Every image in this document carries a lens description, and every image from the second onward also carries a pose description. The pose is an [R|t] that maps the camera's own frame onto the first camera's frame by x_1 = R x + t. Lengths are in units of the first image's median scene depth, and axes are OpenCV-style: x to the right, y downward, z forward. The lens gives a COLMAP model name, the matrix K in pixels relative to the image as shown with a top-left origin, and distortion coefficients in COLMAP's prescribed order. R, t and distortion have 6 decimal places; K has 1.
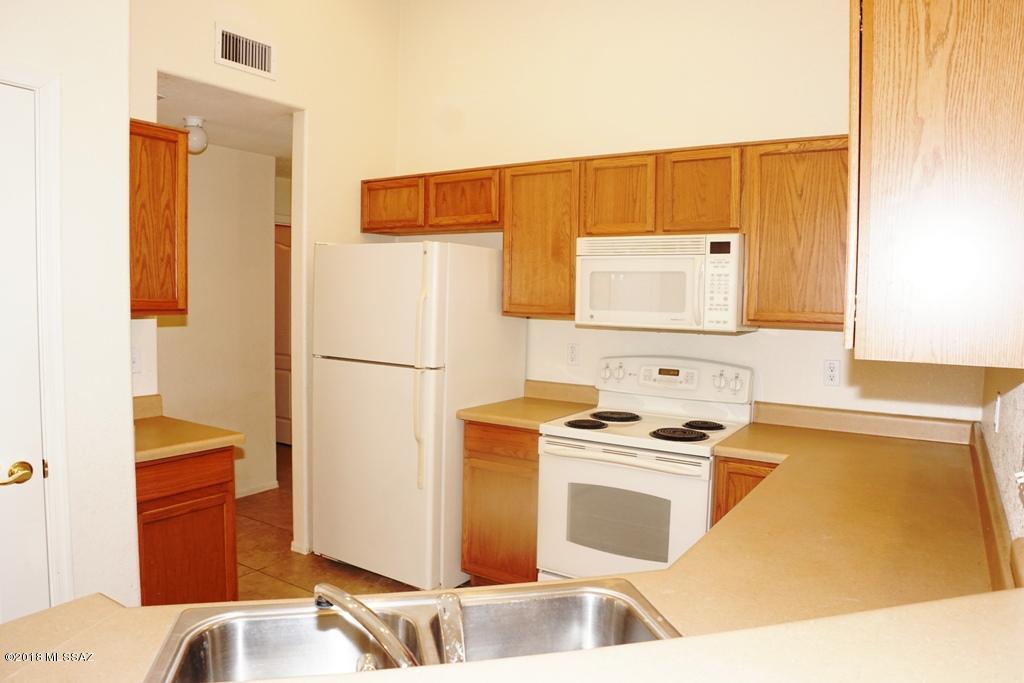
lens RADIAL K [[688.8, 0, 509.7], [0, 688.8, 335.0], [0, 0, 1]] dist [-0.085632, -0.000114]
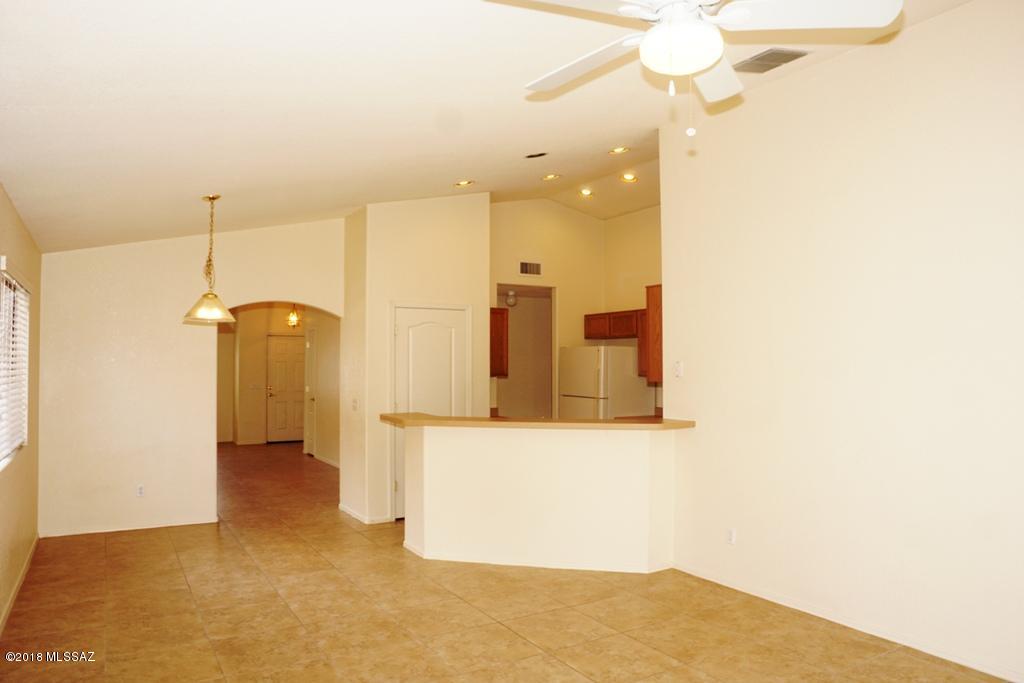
lens RADIAL K [[688.8, 0, 511.0], [0, 688.8, 345.2], [0, 0, 1]] dist [-0.085632, -0.000114]
pose [[0.903177, -0.029254, -0.428270, 0.576302], [-0.013605, 0.995223, -0.096671, 0.092458], [0.429052, 0.093138, 0.898465, -1.191827]]
